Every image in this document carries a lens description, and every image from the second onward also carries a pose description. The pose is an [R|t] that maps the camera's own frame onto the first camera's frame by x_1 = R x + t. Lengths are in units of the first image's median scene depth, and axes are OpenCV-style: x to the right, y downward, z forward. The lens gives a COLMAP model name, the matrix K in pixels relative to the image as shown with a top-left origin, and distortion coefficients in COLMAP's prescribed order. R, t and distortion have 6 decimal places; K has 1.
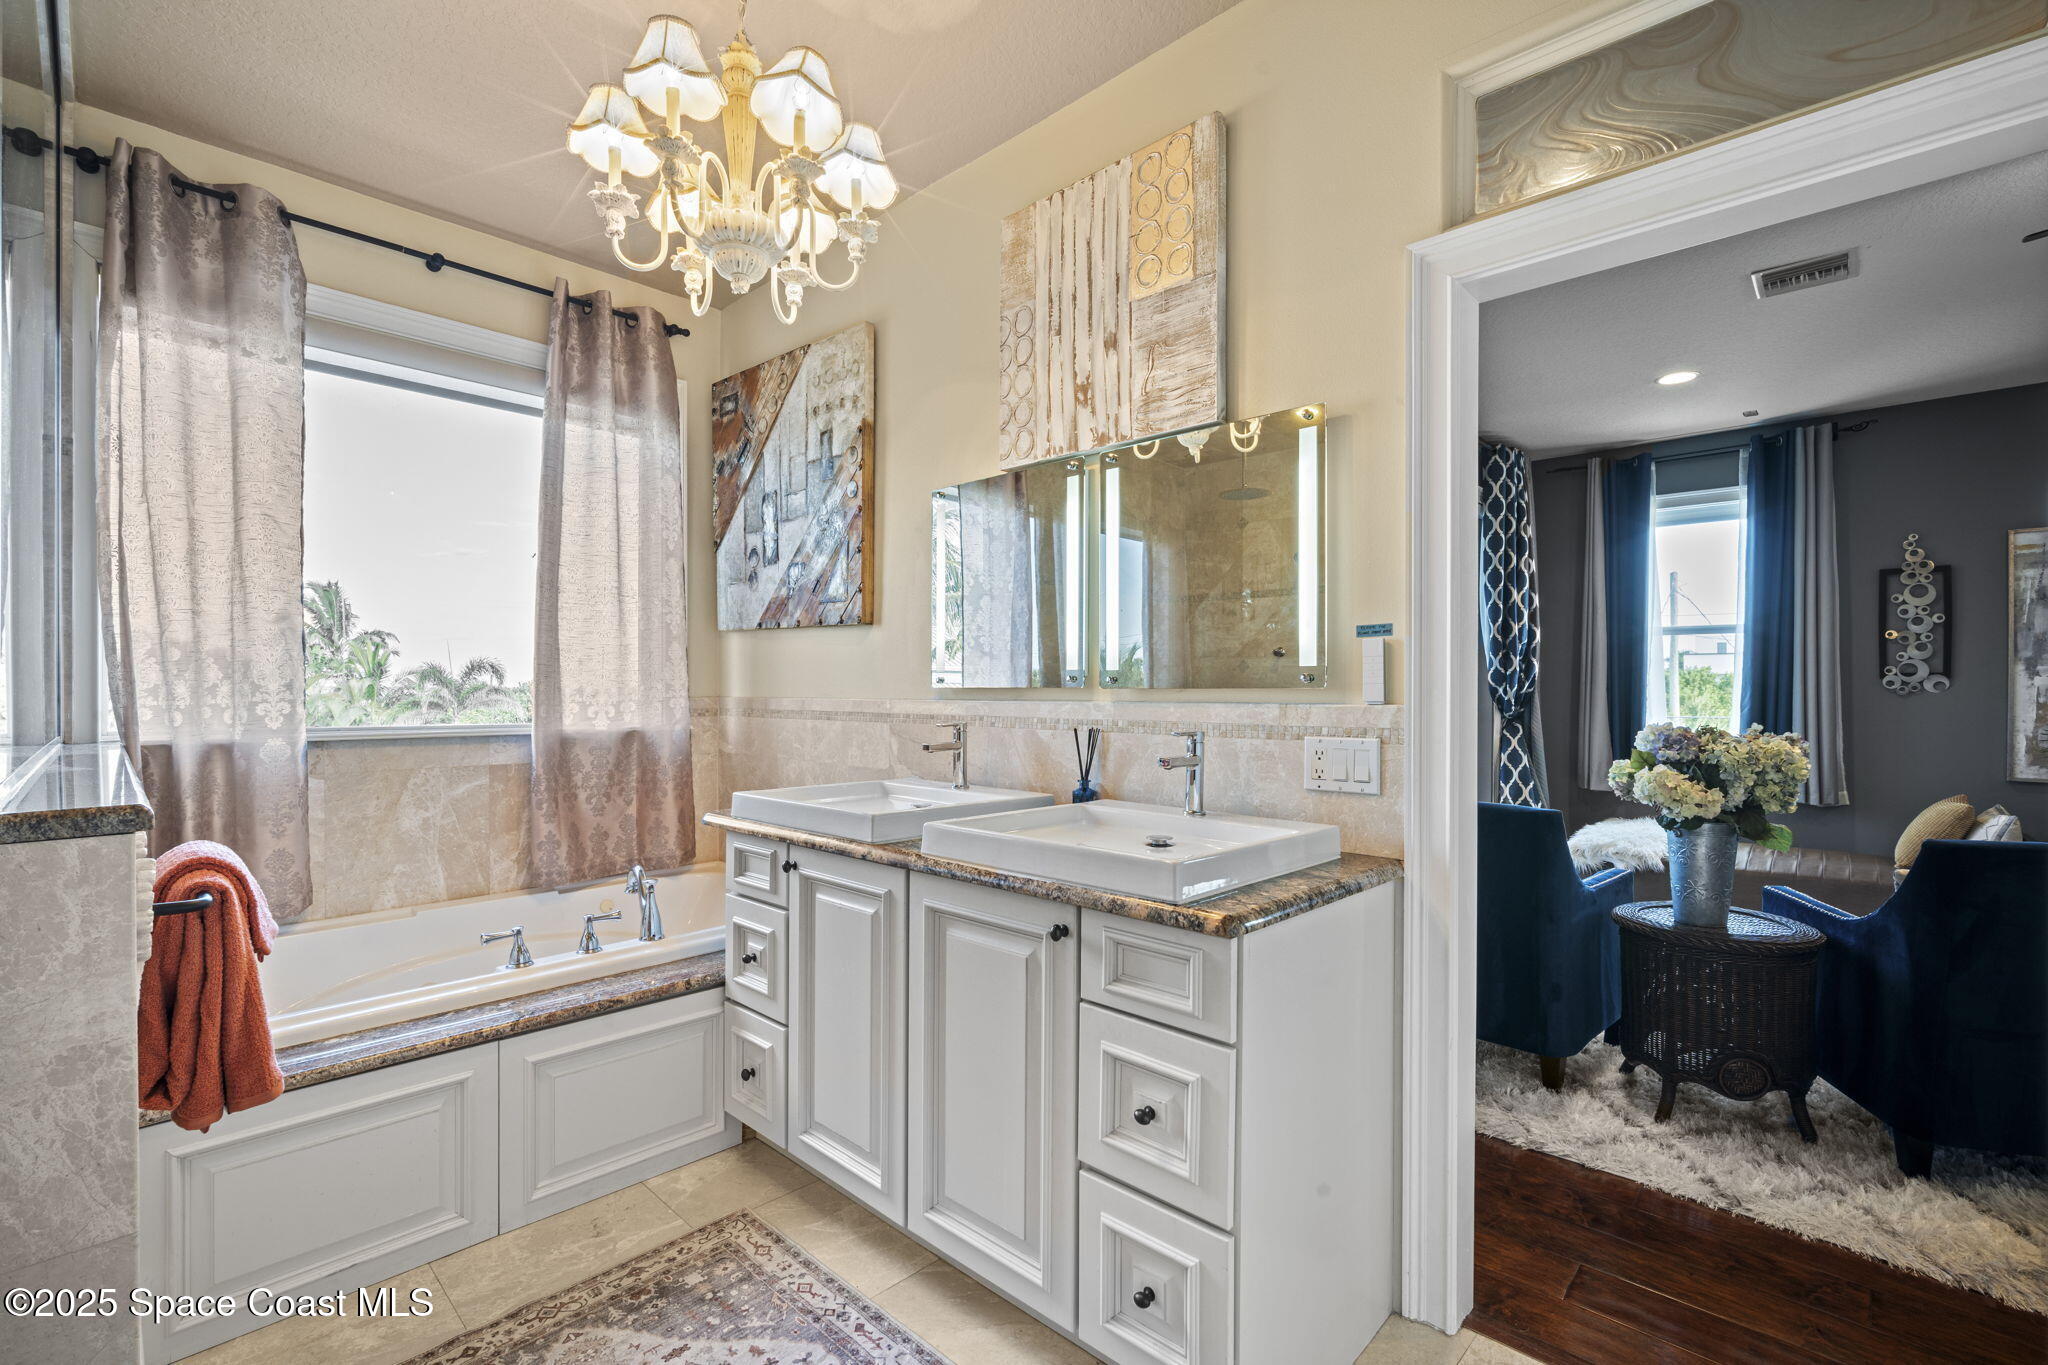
lens RADIAL K [[918.6, 0, 1018.4], [0, 918.6, 691.7], [0, 0, 1]] dist [0.001112, 0.000583]
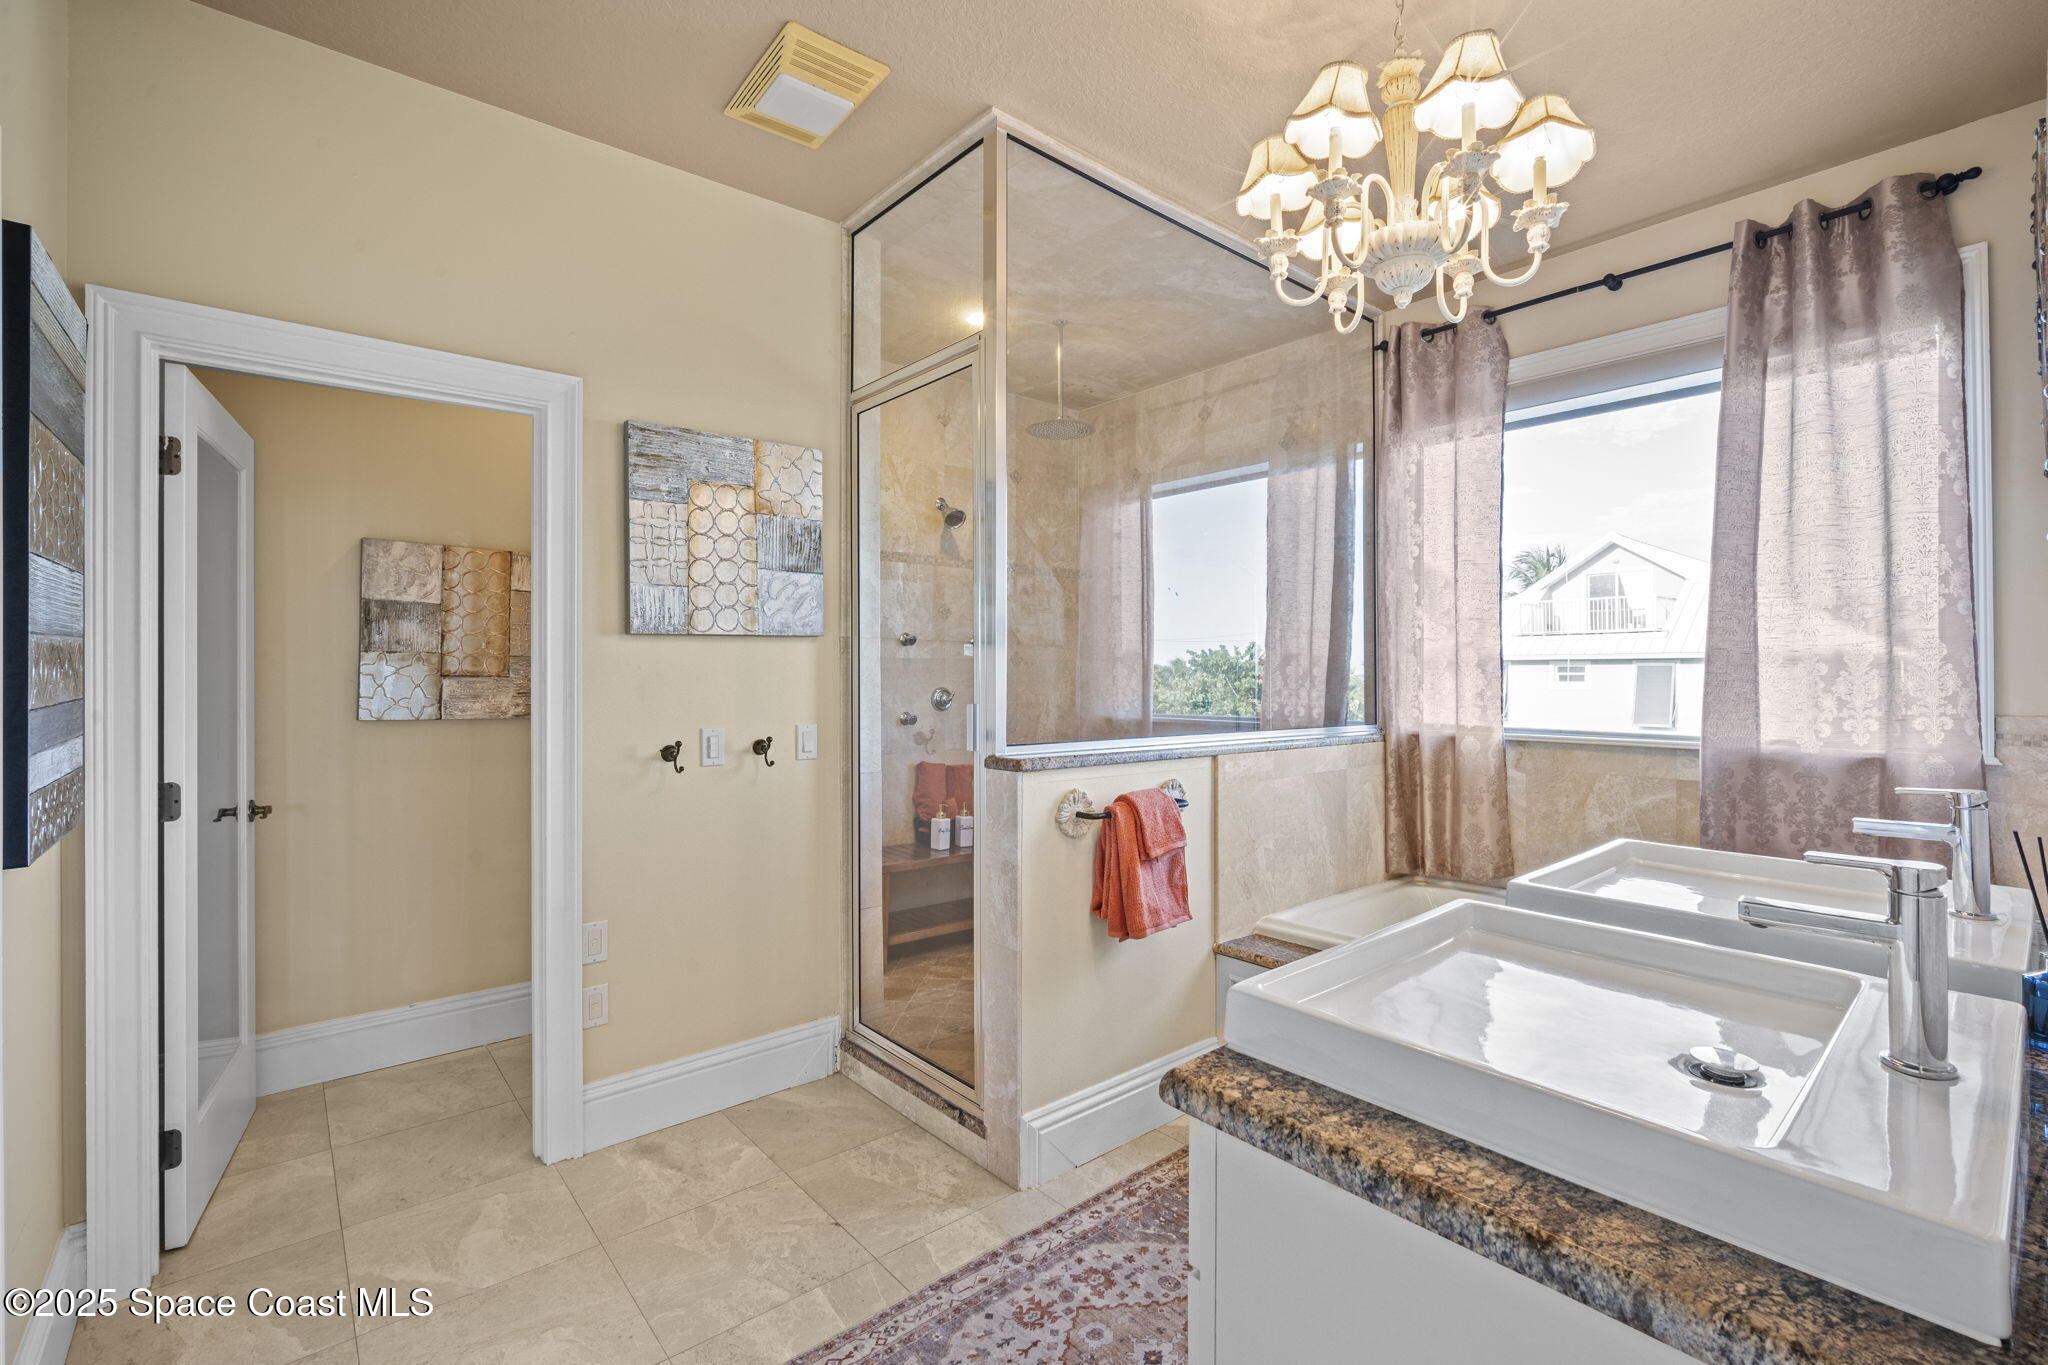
lens RADIAL K [[893.4, 0, 1032.4], [0, 893.4, 672.8], [0, 0, 1]] dist [-0.013880, 0.003736]
pose [[-0.091274, -0.005339, -0.995812, 0.415765], [-0.003673, 0.999981, -0.005025, -0.023787], [0.995819, 0.003199, -0.091292, 0.454549]]
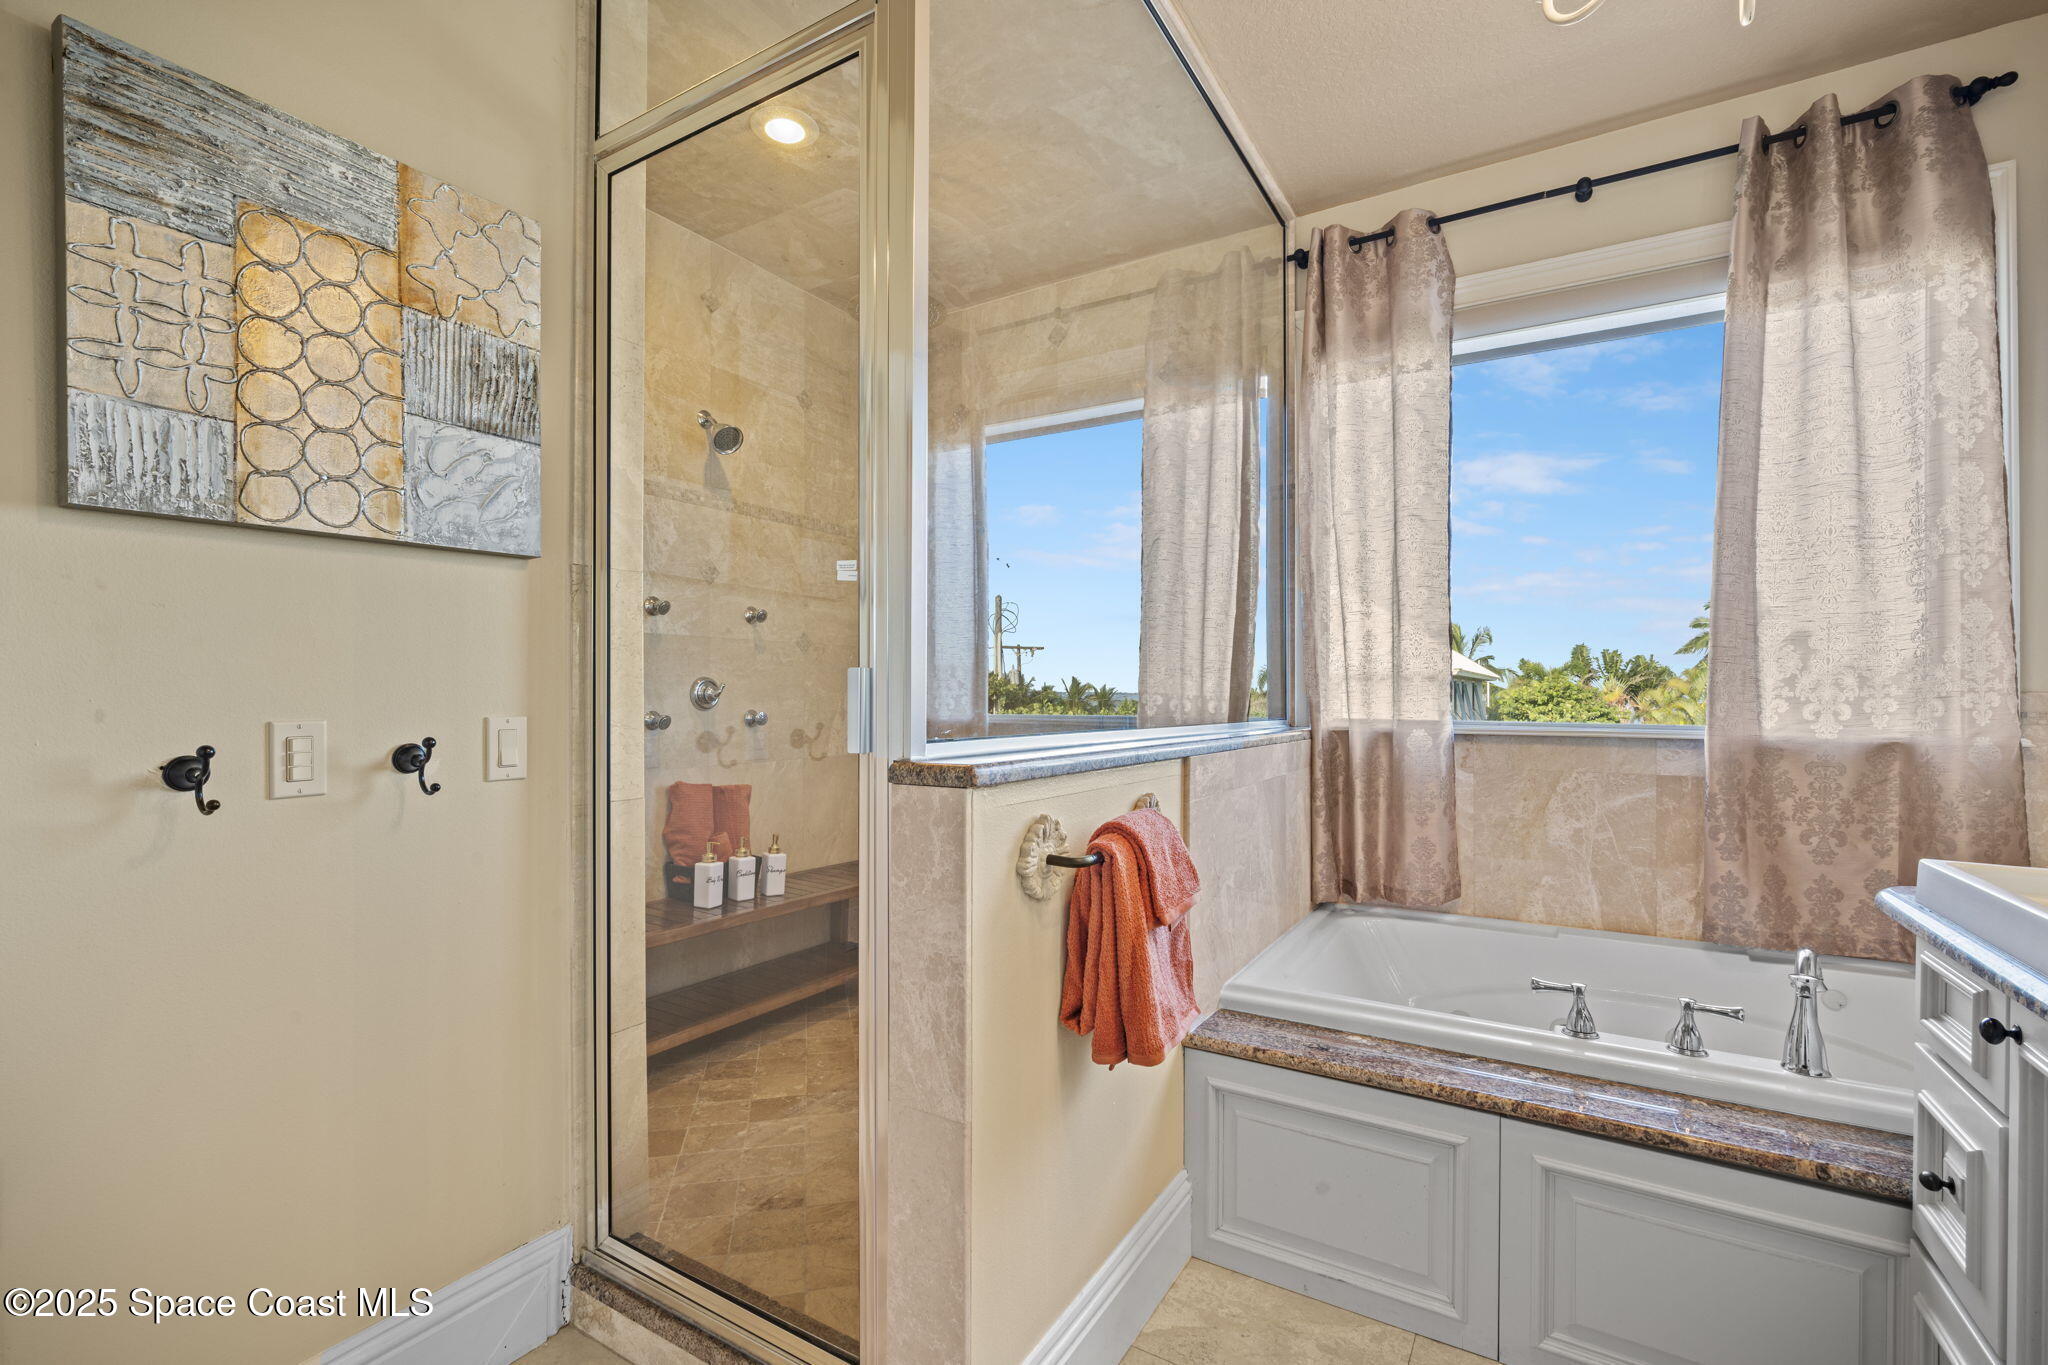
lens RADIAL K [[893.4, 0, 1029.7], [0, 893.4, 691.2], [0, 0, 1]] dist [-0.013880, 0.003736]
pose [[0.219238, -0.004816, -0.975659, 0.066910], [-0.004272, 0.999973, -0.005896, 0.014308], [0.975662, 0.005461, 0.219212, 0.313305]]
